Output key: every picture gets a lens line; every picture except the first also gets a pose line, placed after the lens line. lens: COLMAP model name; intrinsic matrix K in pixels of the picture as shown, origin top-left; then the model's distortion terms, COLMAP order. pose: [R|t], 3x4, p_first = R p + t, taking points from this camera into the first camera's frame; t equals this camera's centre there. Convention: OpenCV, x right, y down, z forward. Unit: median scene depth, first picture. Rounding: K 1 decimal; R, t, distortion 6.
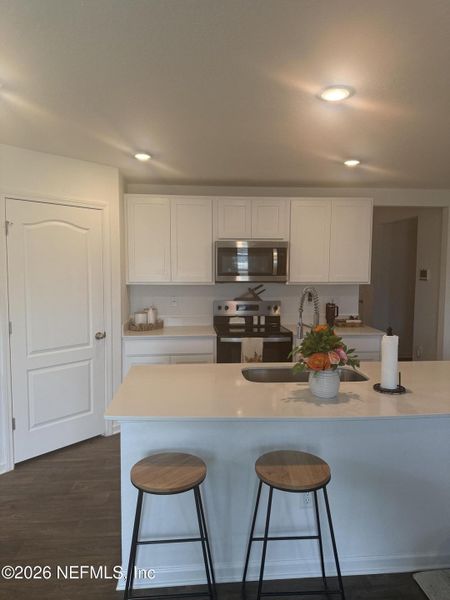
lens RADIAL K [[421.8, 0, 225.0], [0, 421.8, 300.0], [0, 0, 1]] dist [0.121221, -0.193754]
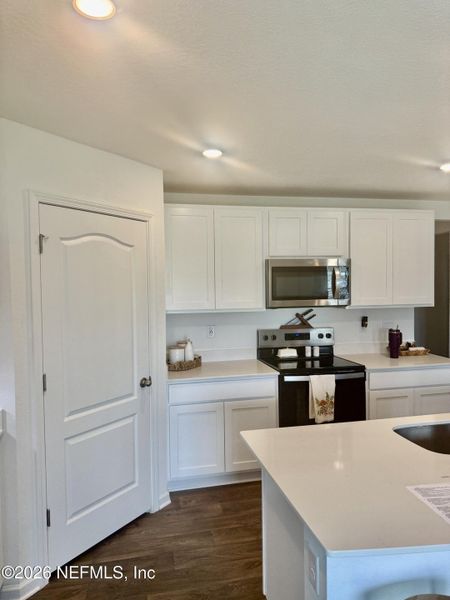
lens RADIAL K [[421.8, 0, 225.0], [0, 421.8, 300.0], [0, 0, 1]] dist [0.121221, -0.193754]
pose [[0.991133, -0.021170, 0.131174, -0.225998], [0.027085, 0.998688, -0.043469, -0.025545], [-0.130081, 0.046636, 0.990406, 0.190809]]
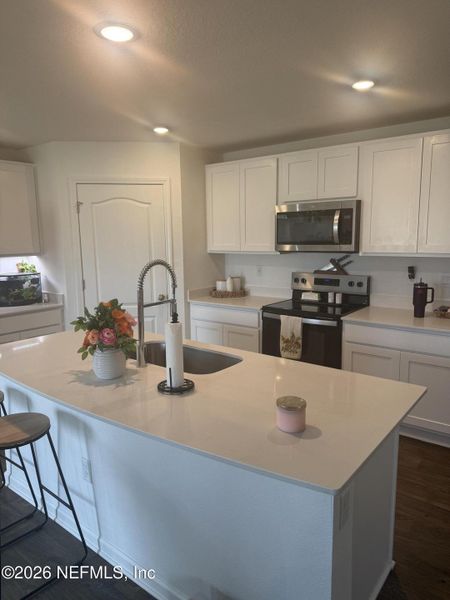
lens RADIAL K [[421.8, 0, 225.0], [0, 421.8, 300.0], [0, 0, 1]] dist [0.121221, -0.193754]
pose [[0.728940, 0.094461, -0.678029, 0.548482], [-0.038716, 0.994538, 0.096932, -0.023656], [0.683482, -0.044407, 0.728615, 0.261700]]
